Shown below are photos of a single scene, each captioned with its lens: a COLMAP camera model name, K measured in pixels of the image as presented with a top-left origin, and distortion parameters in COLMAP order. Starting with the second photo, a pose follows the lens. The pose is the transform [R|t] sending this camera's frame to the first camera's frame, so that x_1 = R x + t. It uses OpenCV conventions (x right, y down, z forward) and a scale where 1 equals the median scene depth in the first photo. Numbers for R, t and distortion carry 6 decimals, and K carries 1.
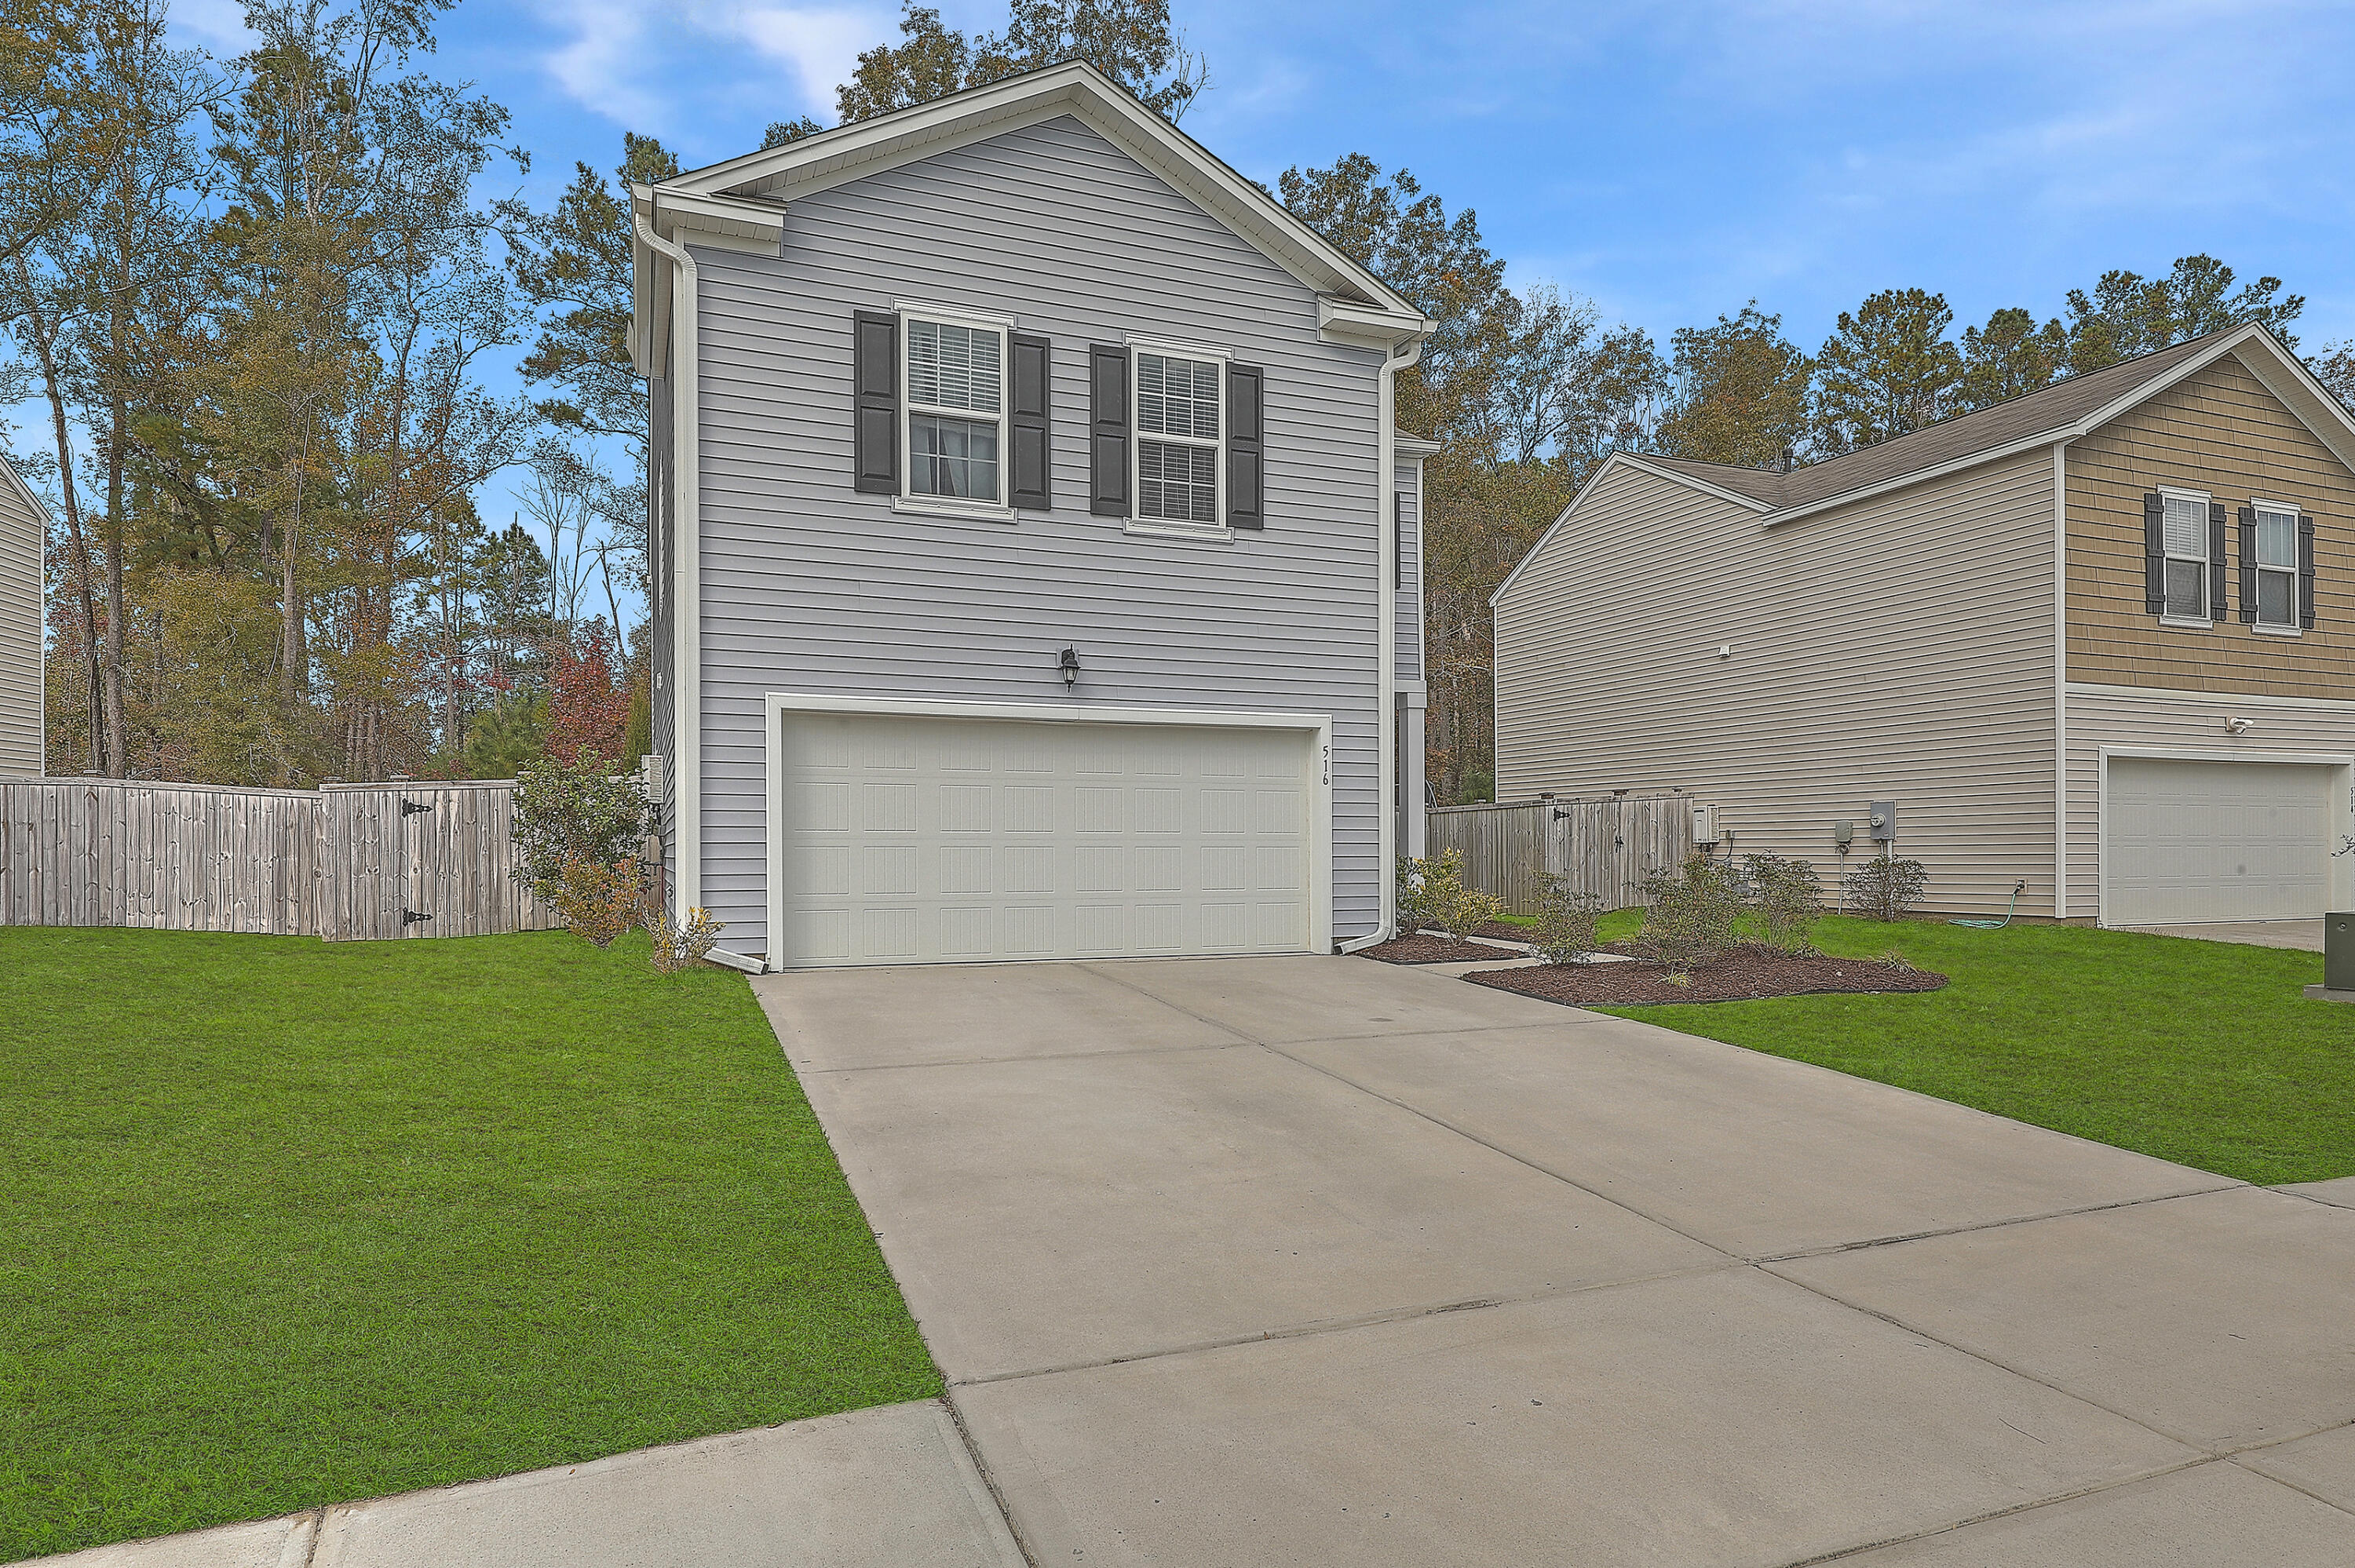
lens RADIAL K [[1378.9, 0, 1193.9], [0, 1378.9, 847.9], [0, 0, 1]] dist [0.005848, 0.000970]
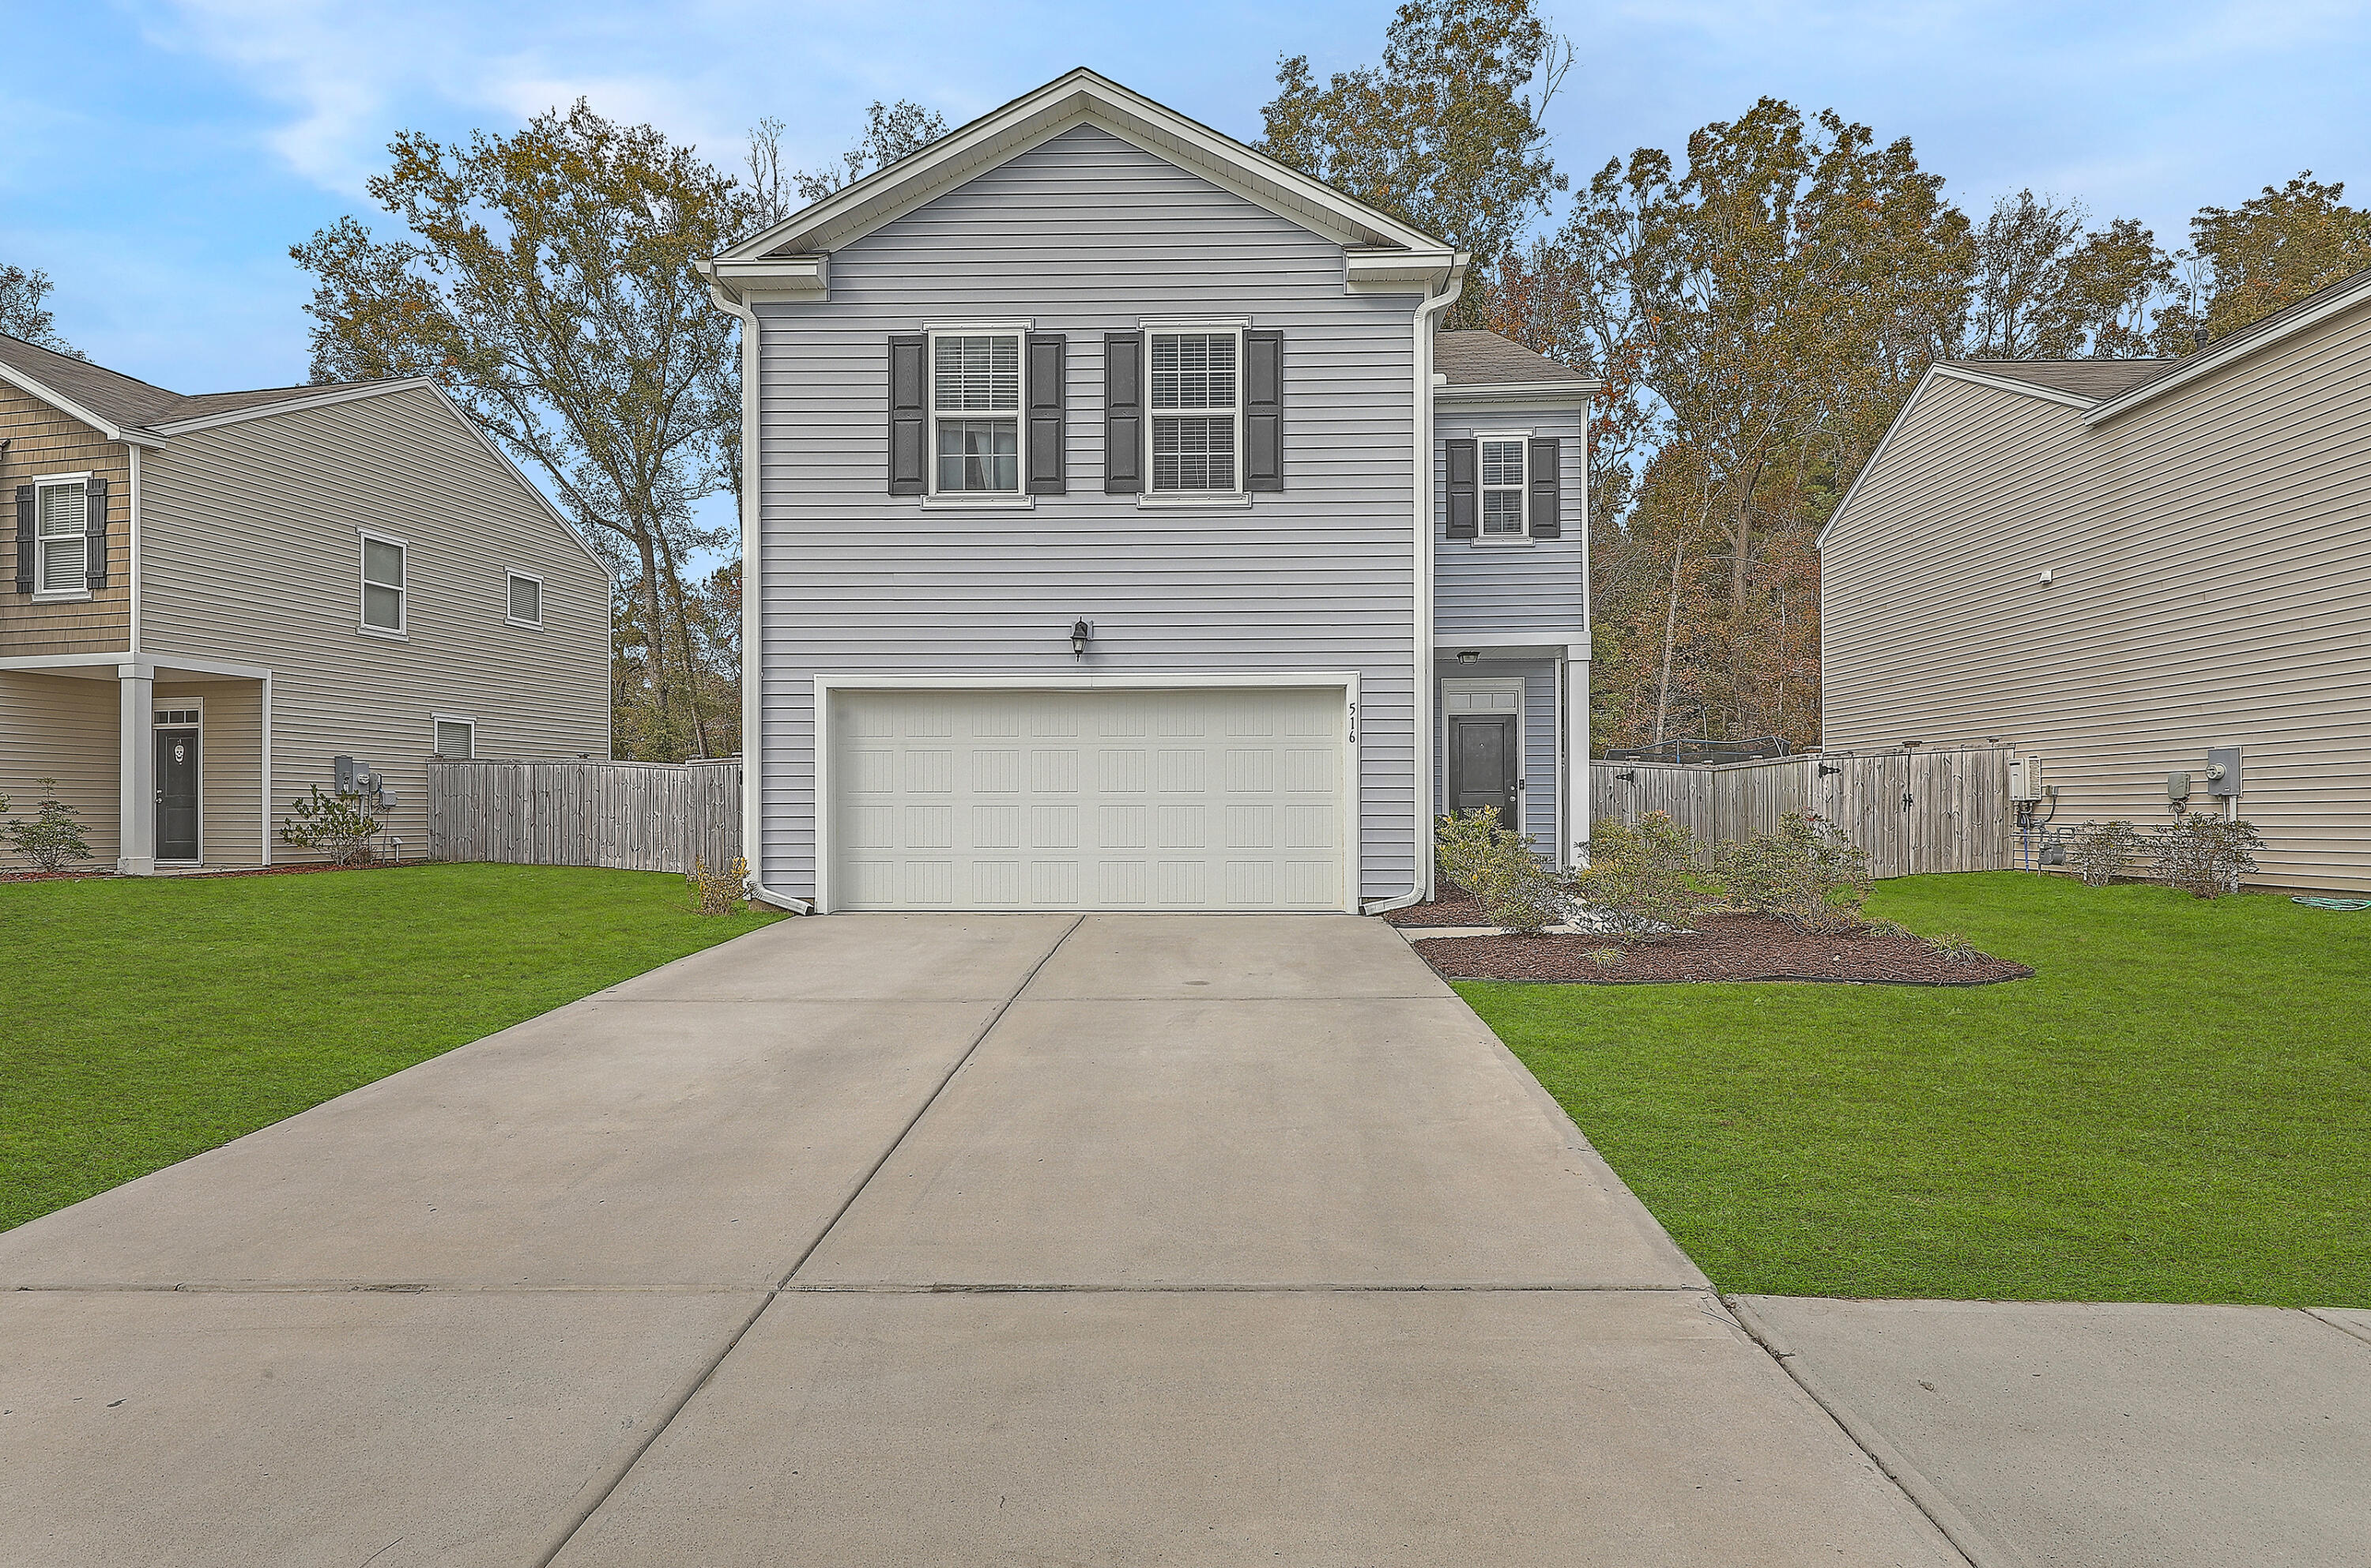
lens RADIAL K [[1226.4, 0, 1191.0], [0, 1226.4, 811.7], [0, 0, 1]] dist [0.000380, 0.000868]
pose [[0.916058, -0.000965, -0.401044, 0.352392], [0.001755, 0.999997, 0.001603, 0.002147], [0.401041, -0.002172, 0.916057, 0.154029]]
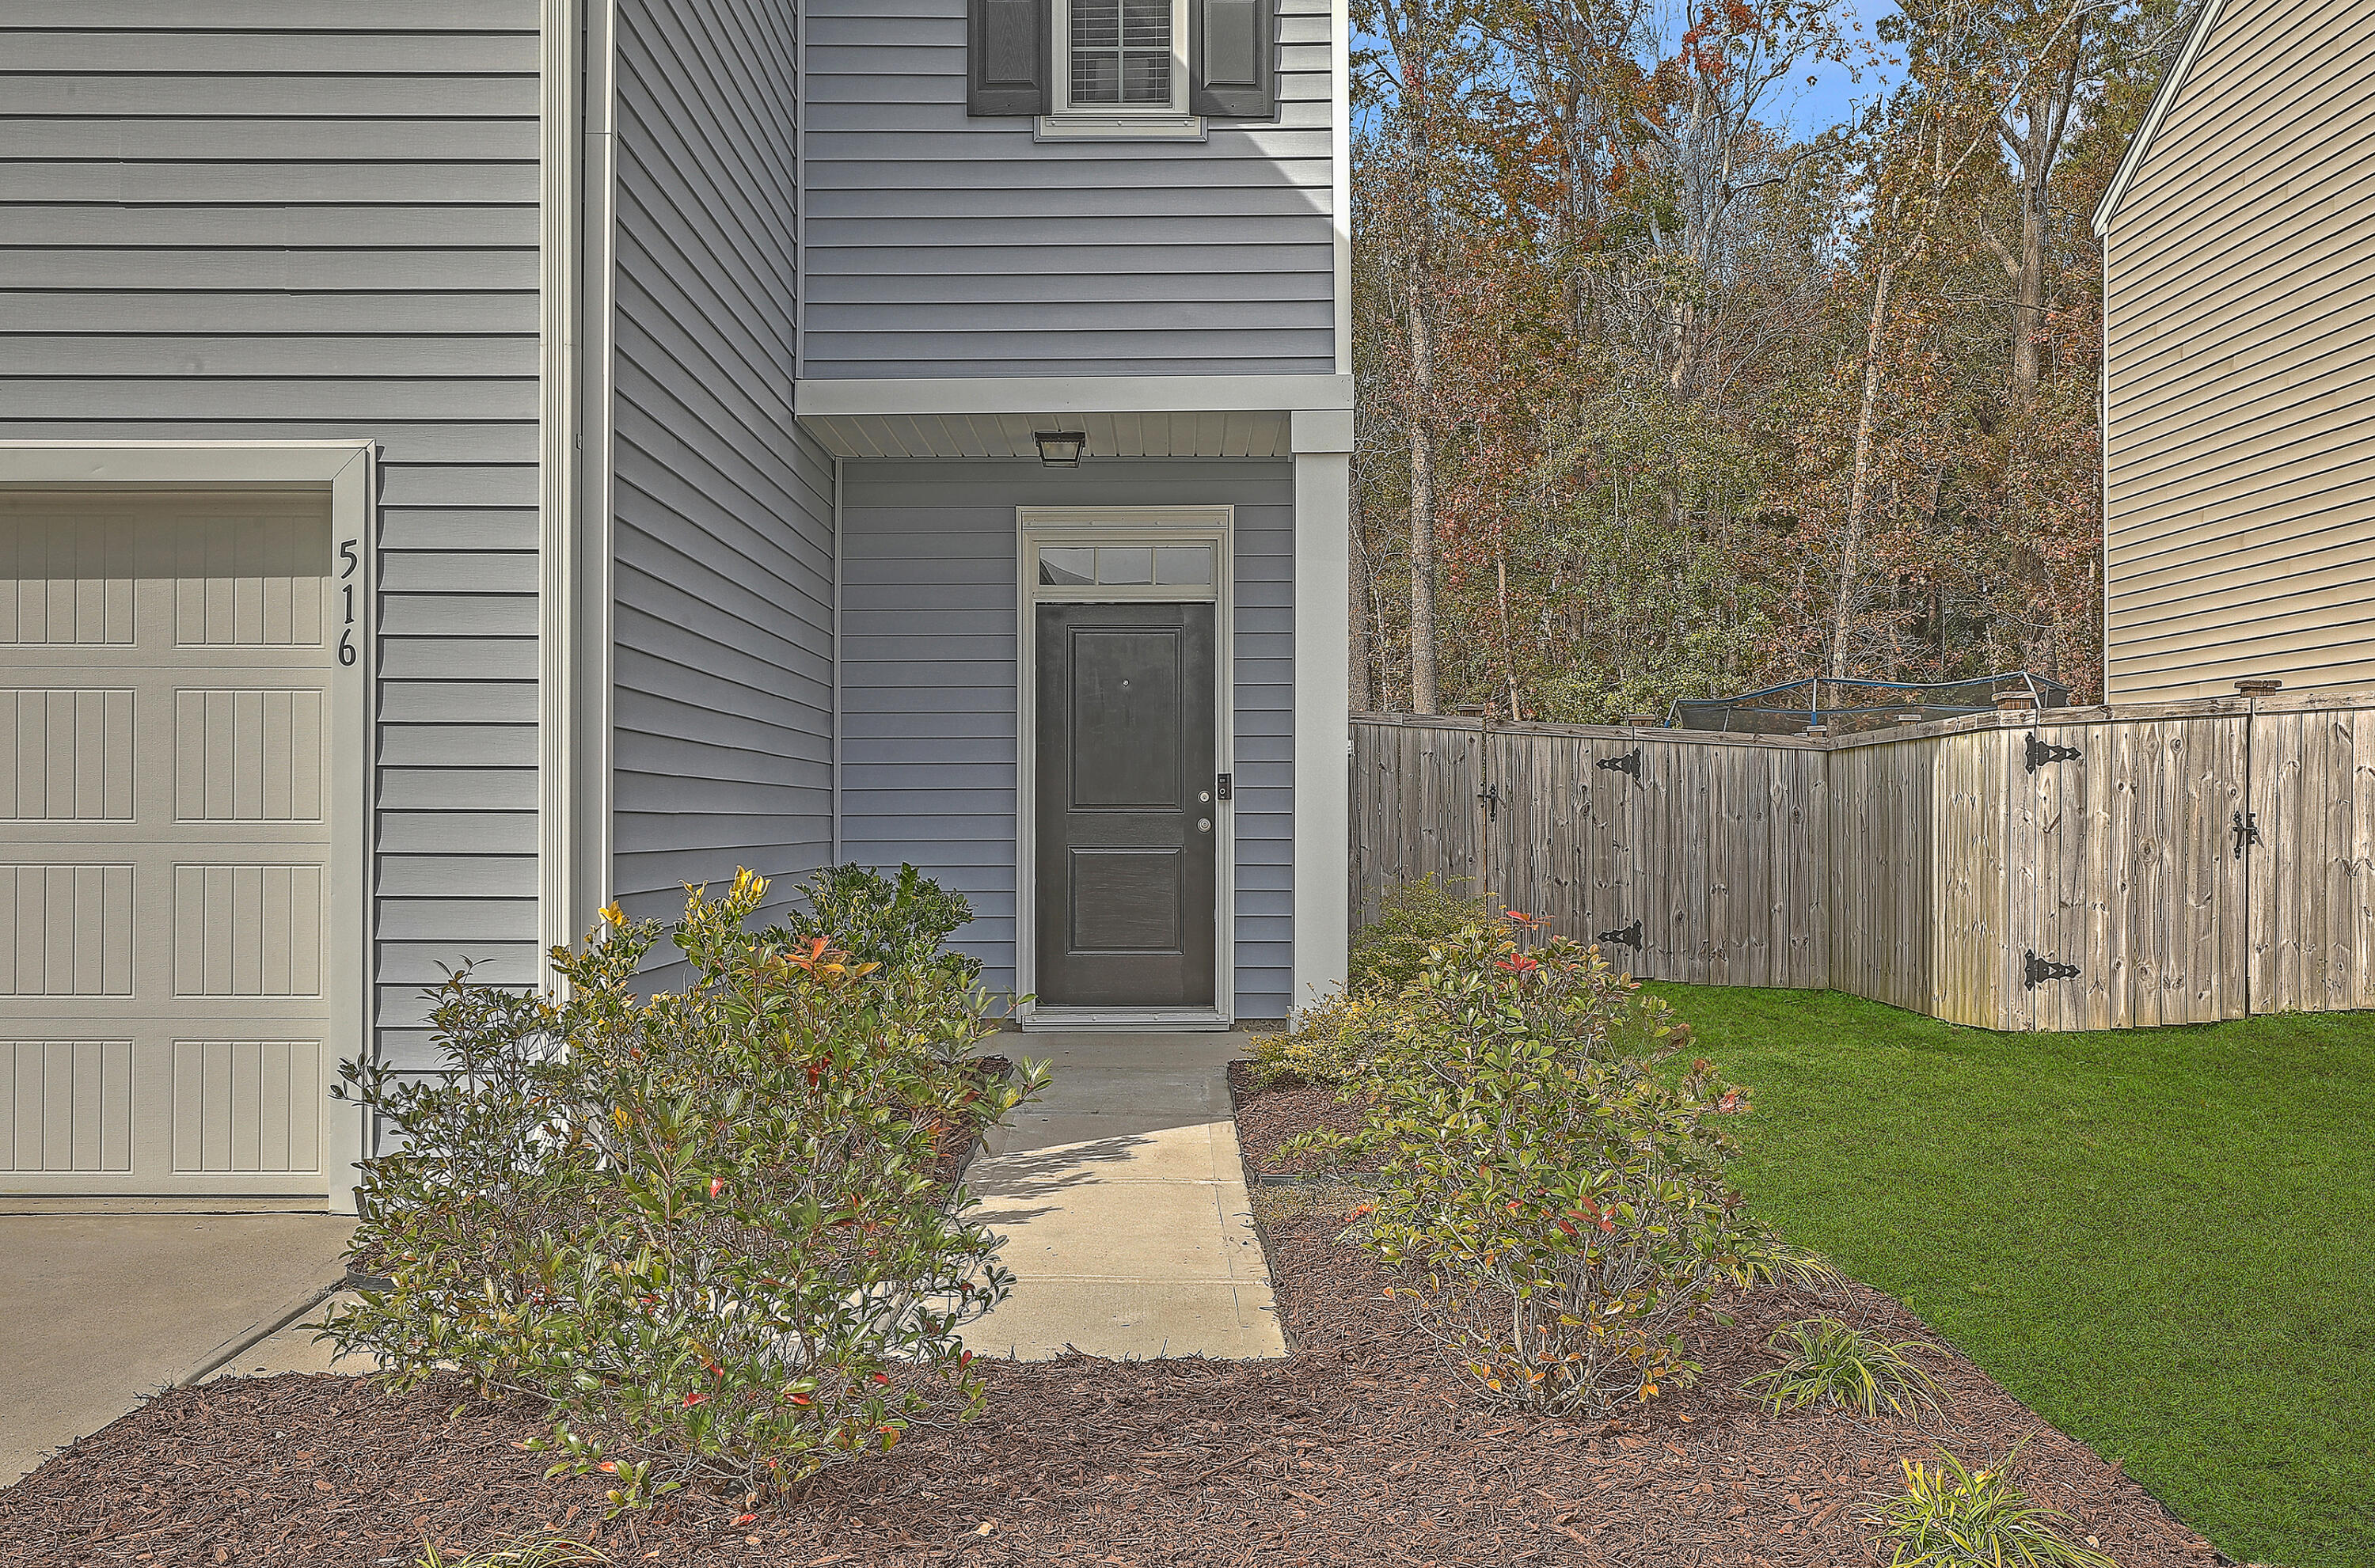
lens RADIAL K [[2308.0, 0, 1181.2], [0, 2308.0, 819.0], [0, 0, 1]] dist [0.003728, 0.005725]
pose [[0.930491, 0.003977, -0.366292, 0.473713], [-0.002750, 0.999989, 0.003872, -0.014470], [0.366303, -0.002595, 0.930492, 0.604168]]
